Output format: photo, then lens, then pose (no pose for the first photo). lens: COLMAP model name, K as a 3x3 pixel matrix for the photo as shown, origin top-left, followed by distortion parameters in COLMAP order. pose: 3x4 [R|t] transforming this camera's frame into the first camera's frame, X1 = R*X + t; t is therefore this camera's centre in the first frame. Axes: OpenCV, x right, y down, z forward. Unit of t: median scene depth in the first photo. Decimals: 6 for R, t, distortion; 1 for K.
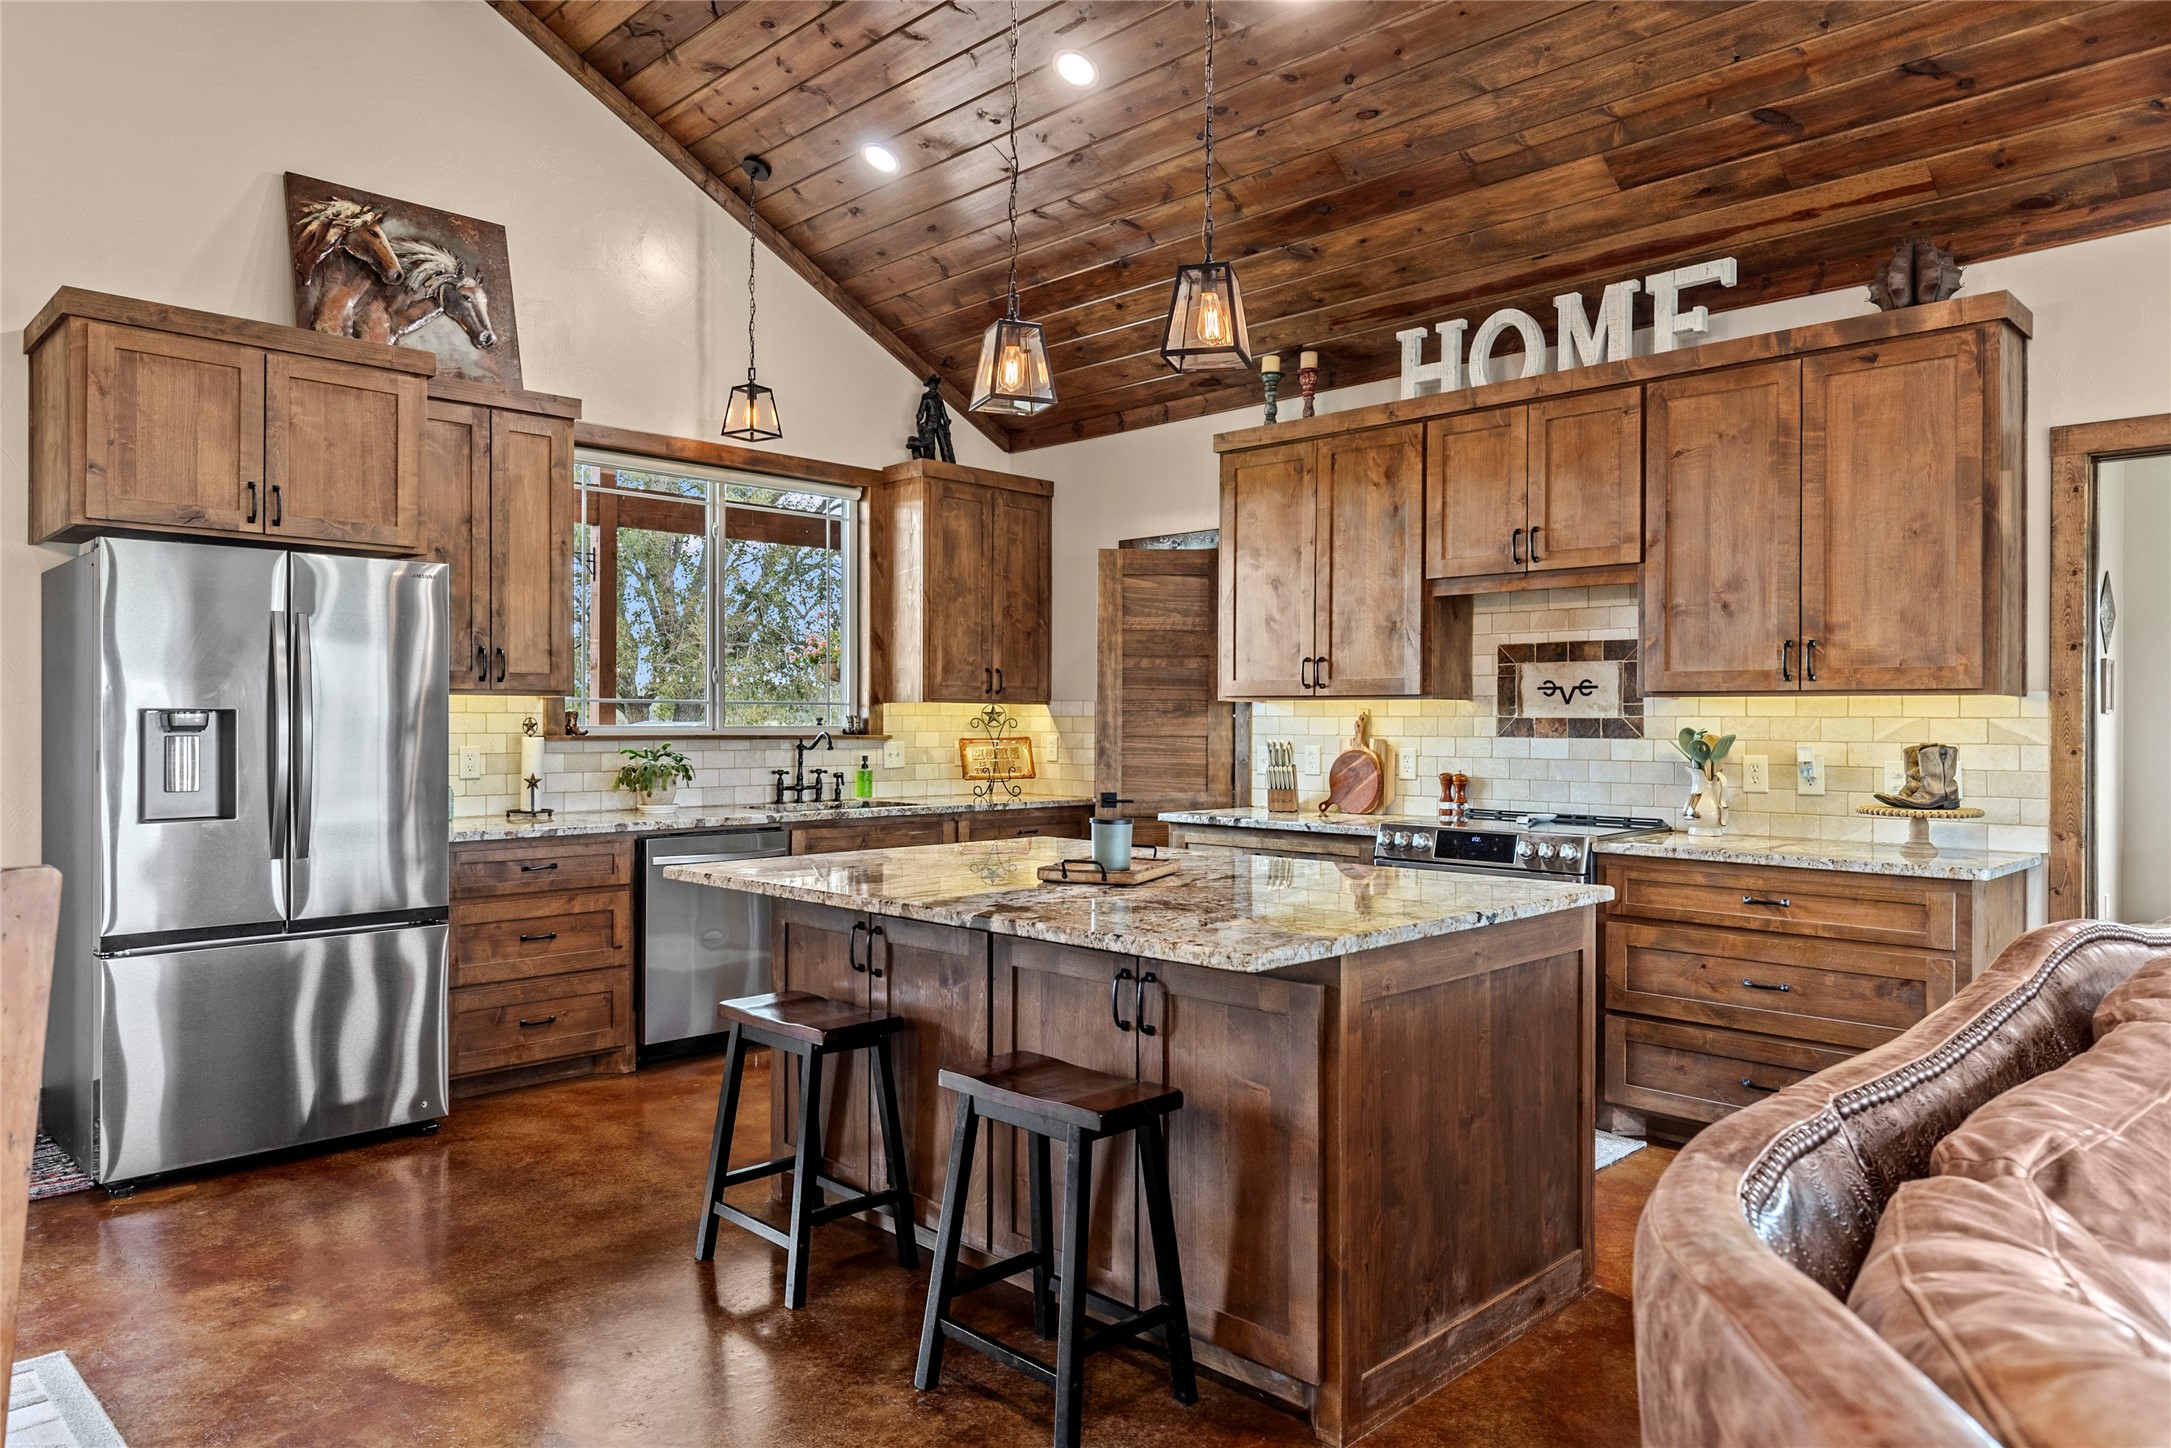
lens RADIAL K [[1373.6, 0, 1080.4], [0, 1373.6, 711.1], [0, 0, 1]] dist [-0.005051, 0.000915]
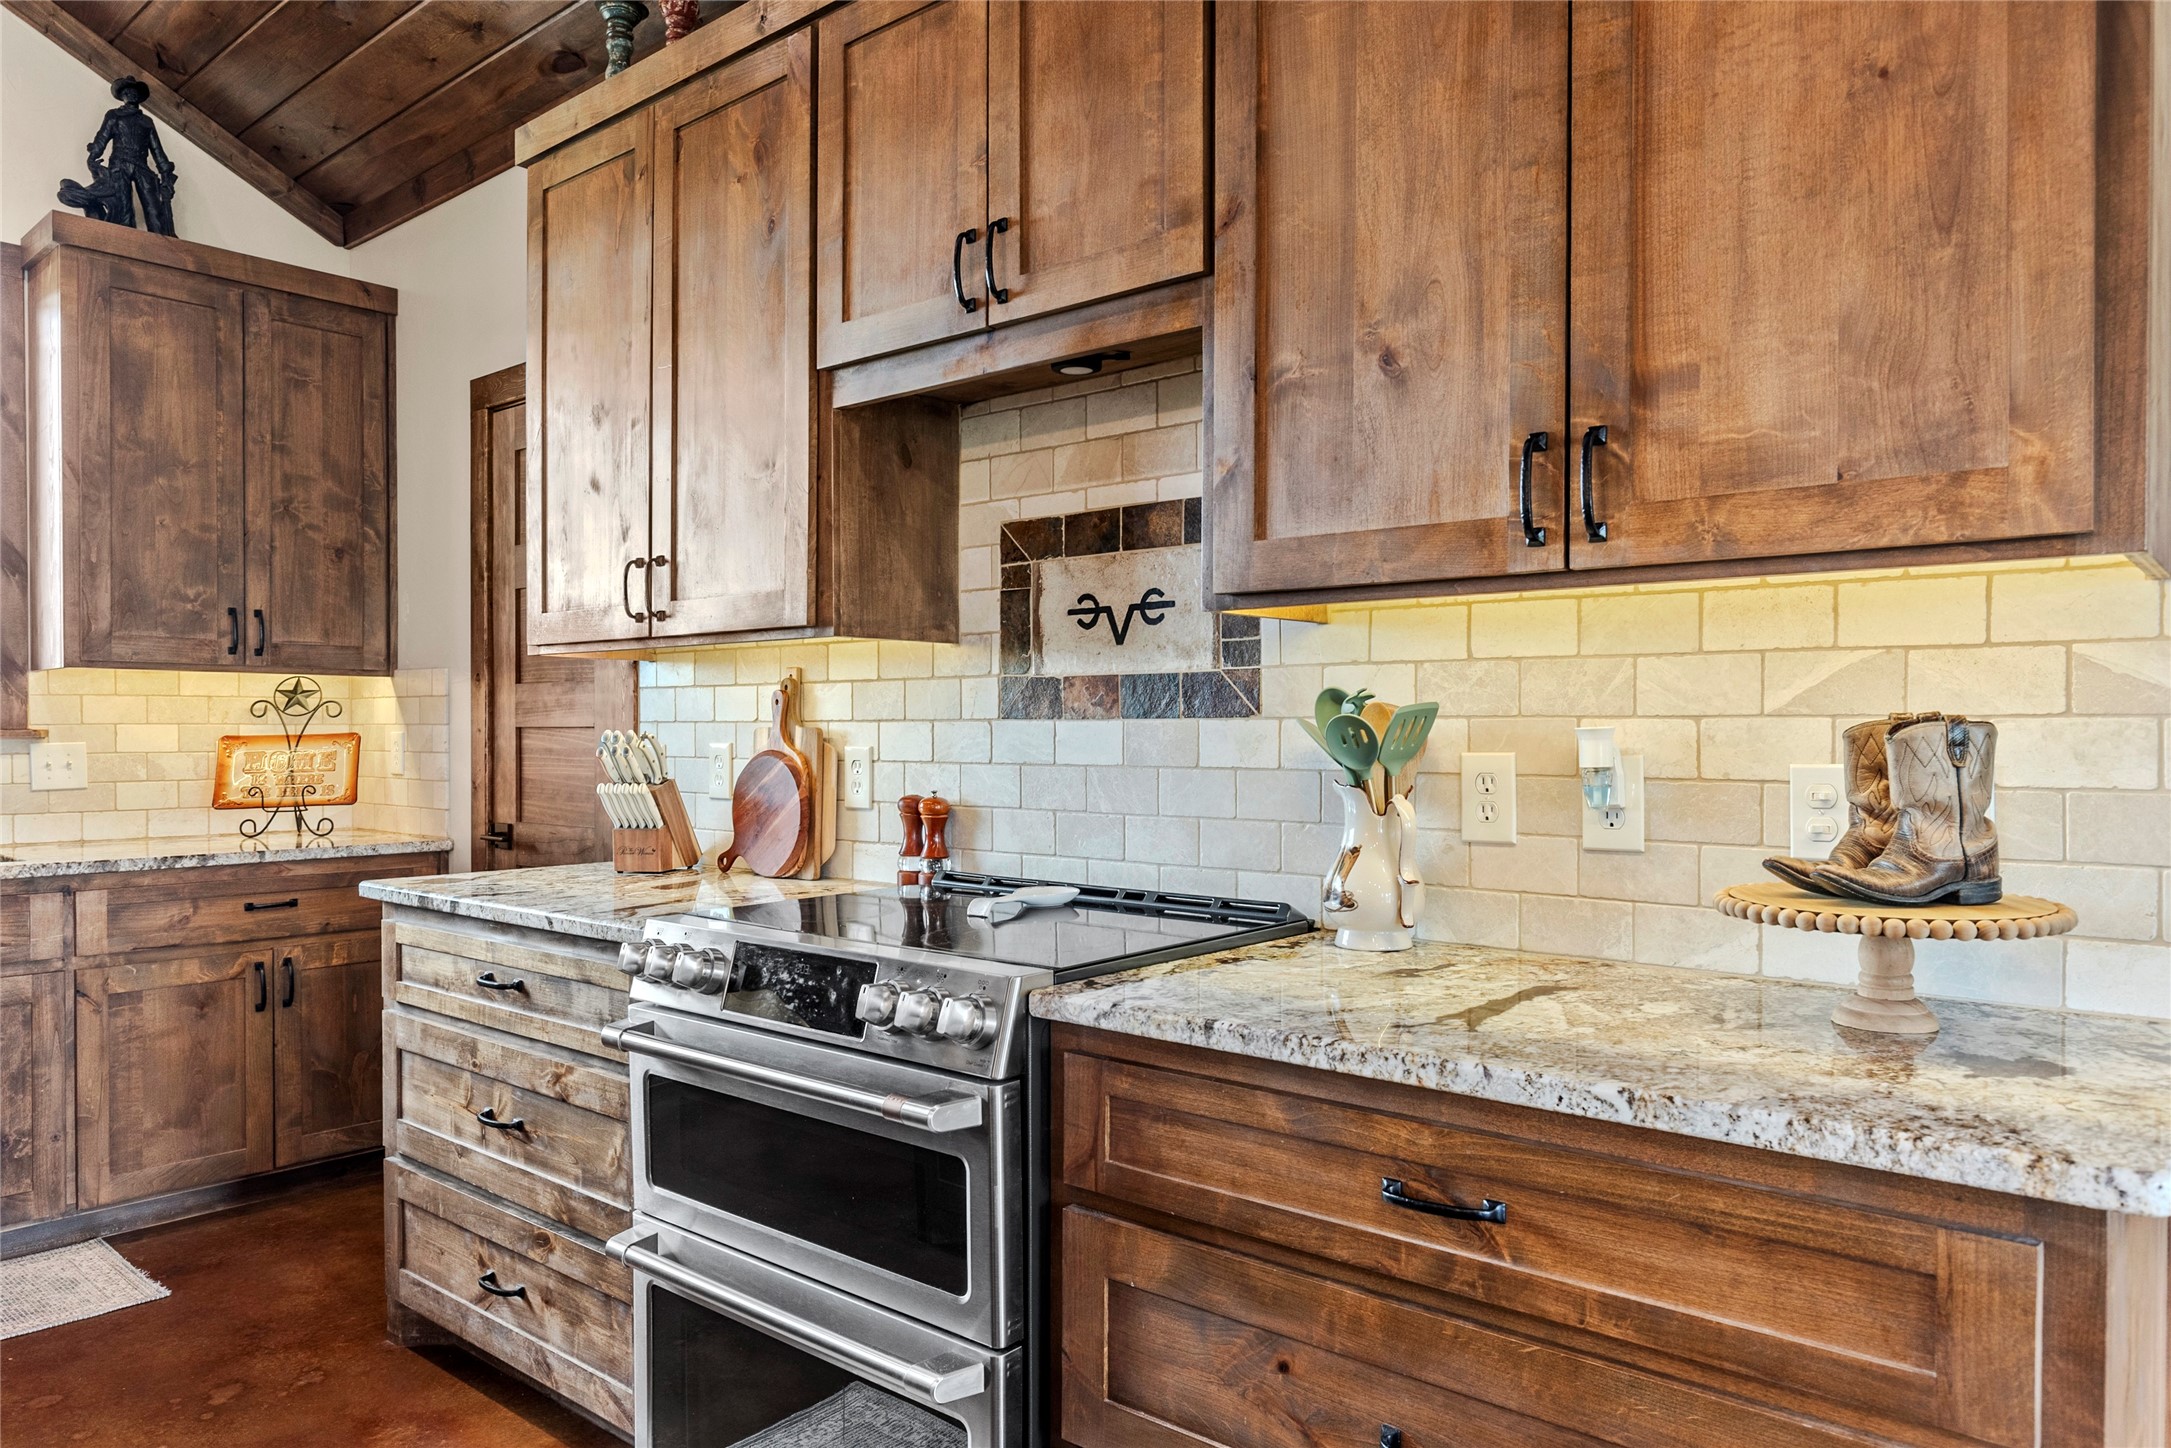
lens RADIAL K [[1424.9, 0, 1088.4], [0, 1424.9, 739.0], [0, 0, 1]] dist [-0.006815, 0.003732]
pose [[0.997057, -0.006077, 0.076426, 0.330385], [0.004890, 0.999865, 0.015706, 0.020201], [-0.076511, -0.015286, 0.996952, 0.567558]]
